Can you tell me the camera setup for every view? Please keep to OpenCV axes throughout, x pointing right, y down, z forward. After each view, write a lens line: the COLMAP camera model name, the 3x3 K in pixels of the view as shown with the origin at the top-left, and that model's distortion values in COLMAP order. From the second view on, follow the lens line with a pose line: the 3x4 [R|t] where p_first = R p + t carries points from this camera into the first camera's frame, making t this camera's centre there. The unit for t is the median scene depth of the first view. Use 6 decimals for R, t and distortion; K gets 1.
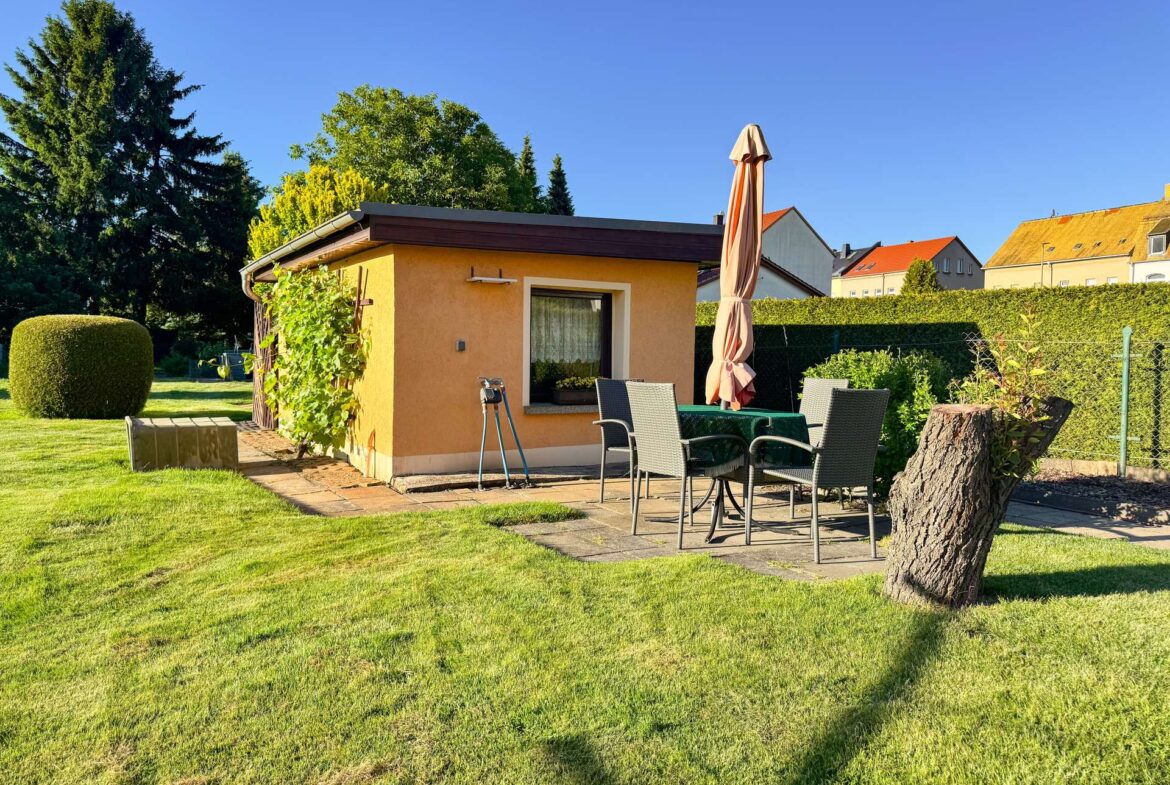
lens RADIAL K [[847.7, 0, 585.0], [0, 847.7, 392.5], [0, 0, 1]] dist [0.004297, -0.000797]
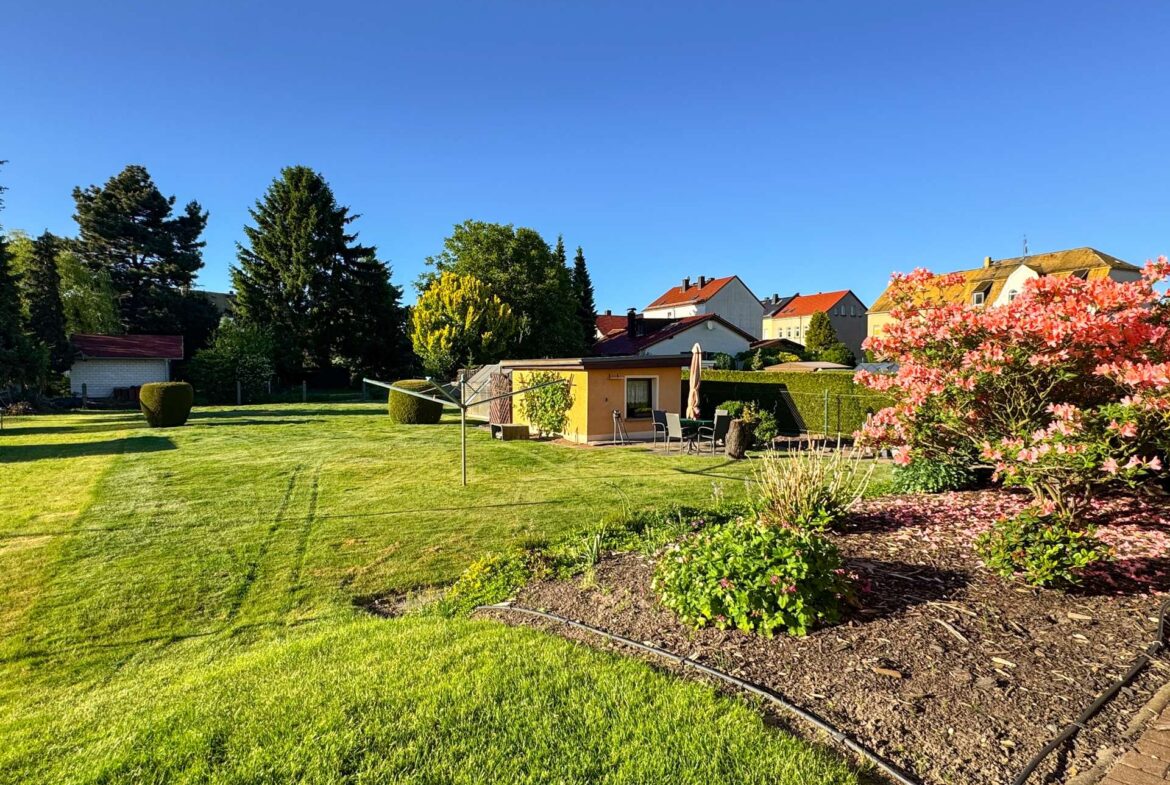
lens RADIAL K [[592.5, 0, 585.0], [0, 592.5, 392.5], [0, 0, 1]] dist [-0.001254, -0.000010]
pose [[0.999802, -0.013558, -0.014557, -0.024211], [0.013350, 0.999808, -0.014323, -0.006378], [0.014749, 0.014126, 0.999791, -0.147661]]
